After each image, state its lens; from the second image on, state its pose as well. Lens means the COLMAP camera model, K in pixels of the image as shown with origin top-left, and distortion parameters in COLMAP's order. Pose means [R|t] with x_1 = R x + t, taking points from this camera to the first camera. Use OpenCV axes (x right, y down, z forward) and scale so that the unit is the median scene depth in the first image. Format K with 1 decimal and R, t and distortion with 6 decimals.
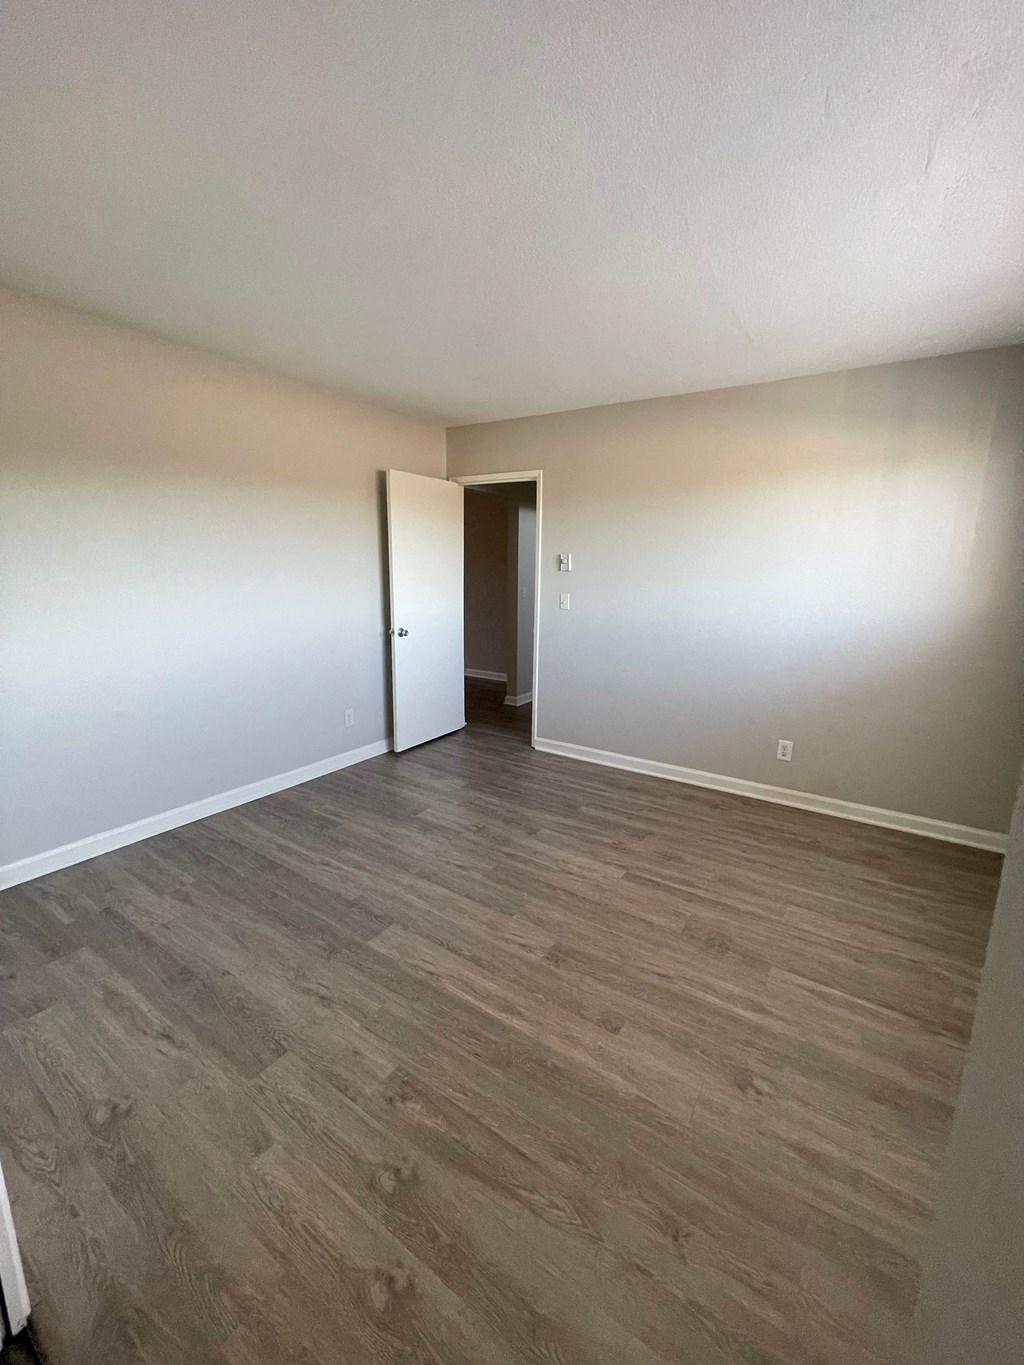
lens RADIAL K [[553.1, 0, 509.5], [0, 553.1, 675.6], [0, 0, 1]] dist [-0.002854, 0.000050]
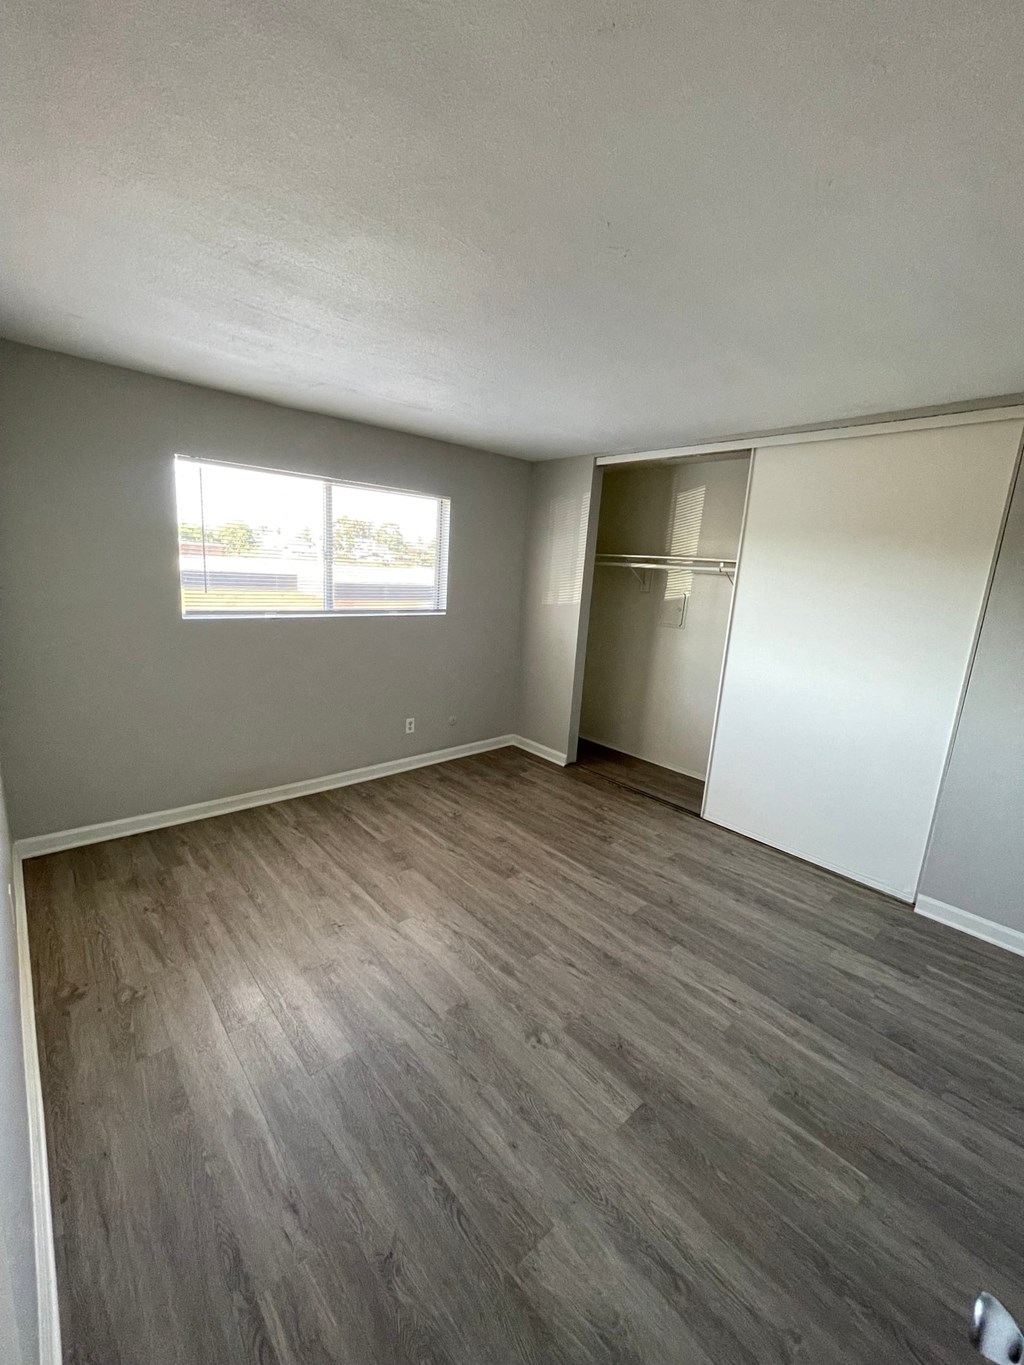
lens RADIAL K [[553.1, 0, 509.5], [0, 553.1, 675.6], [0, 0, 1]] dist [-0.002854, 0.000050]
pose [[-0.967180, -0.121338, 0.223250, -0.168302], [-0.027085, 0.922841, 0.384228, -0.509458], [-0.252646, 0.365571, -0.895839, 2.048488]]
